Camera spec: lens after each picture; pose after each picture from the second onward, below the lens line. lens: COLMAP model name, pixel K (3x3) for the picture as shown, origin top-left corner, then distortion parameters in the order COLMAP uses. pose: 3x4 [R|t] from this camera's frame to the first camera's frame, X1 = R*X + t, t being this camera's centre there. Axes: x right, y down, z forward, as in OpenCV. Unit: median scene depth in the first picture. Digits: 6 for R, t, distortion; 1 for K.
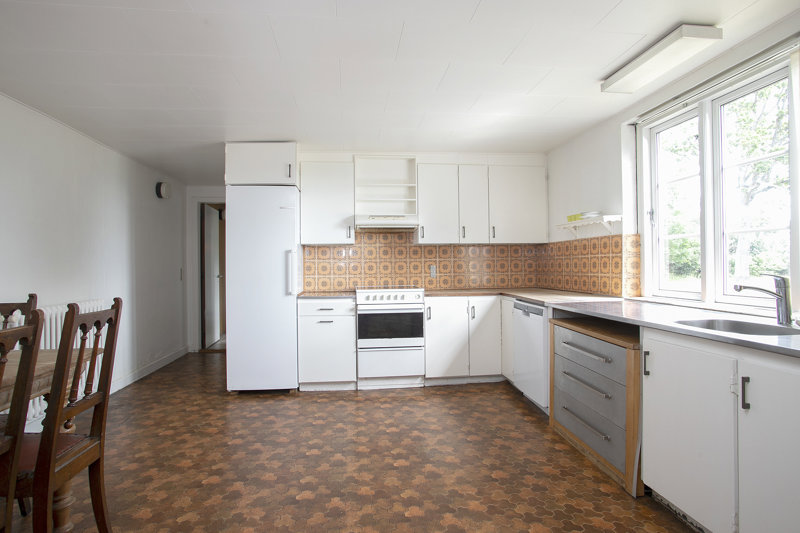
lens RADIAL K [[438.8, 0, 399.1], [0, 438.8, 265.5], [0, 0, 1]] dist [0.000040, 0.000259]
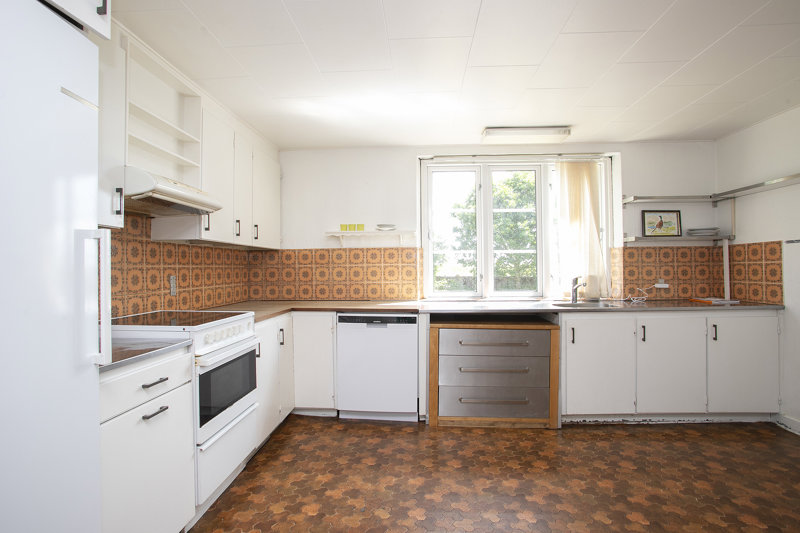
lens RADIAL K [[403.6, 0, 401.2], [0, 403.6, 263.9], [0, 0, 1]] dist [-0.034490, 0.000713]
pose [[0.182925, 0.025173, 0.982805, -0.475687], [0.013546, 0.999513, -0.028122, 0.003668], [-0.983034, 0.018458, 0.182495, 0.677289]]
